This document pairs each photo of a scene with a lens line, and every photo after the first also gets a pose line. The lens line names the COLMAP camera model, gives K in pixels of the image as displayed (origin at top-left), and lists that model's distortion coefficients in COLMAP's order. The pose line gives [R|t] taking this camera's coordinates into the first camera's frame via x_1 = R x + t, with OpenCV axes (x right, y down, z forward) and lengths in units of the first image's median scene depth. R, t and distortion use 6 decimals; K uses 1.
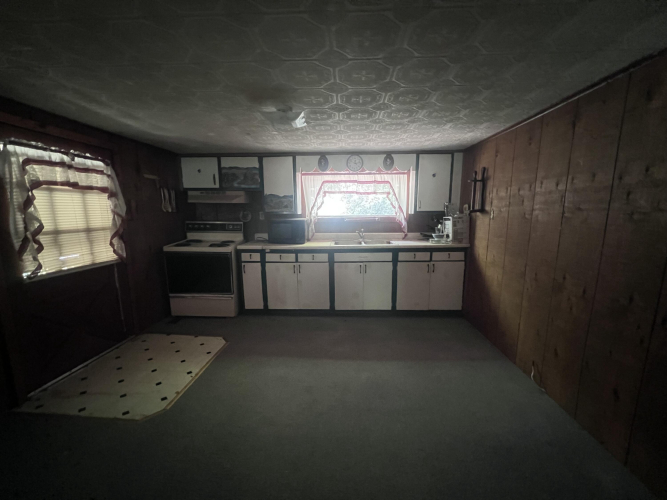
lens RADIAL K [[266.0, 0, 334.3], [0, 266.0, 252.3], [0, 0, 1]] dist [-0.000420, 0.000188]
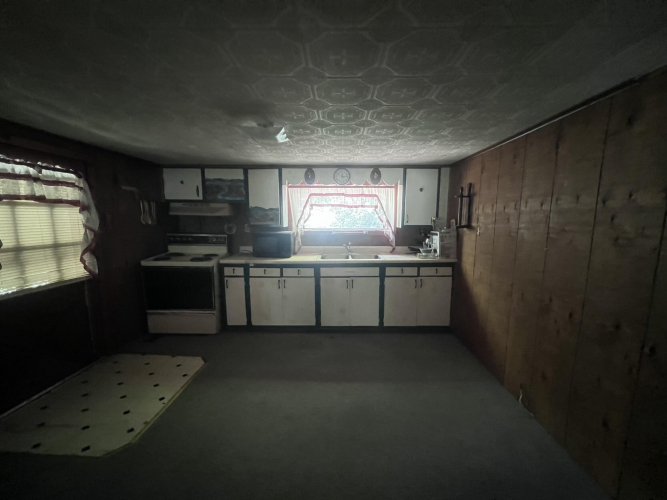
lens RADIAL K [[266.0, 0, 334.3], [0, 266.0, 252.3], [0, 0, 1]] dist [-0.000420, 0.000188]
pose [[0.999571, 0.004322, 0.028959, 0.028707], [-0.003496, 0.999587, -0.028522, -0.033747], [-0.029071, 0.028408, 0.999174, 0.029346]]
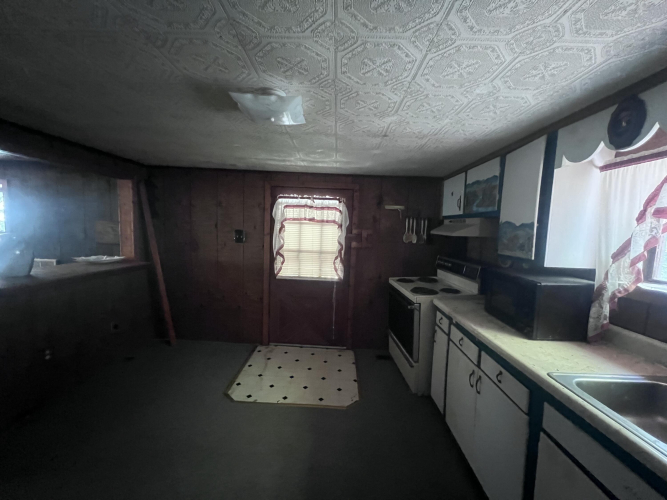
lens RADIAL K [[266.0, 0, 334.3], [0, 266.0, 252.3], [0, 0, 1]] dist [-0.000420, 0.000188]
pose [[0.033950, 0.093883, -0.995004, 0.373916], [-0.194261, 0.977210, 0.085576, -0.191051], [0.980362, 0.190385, 0.051414, 0.901912]]
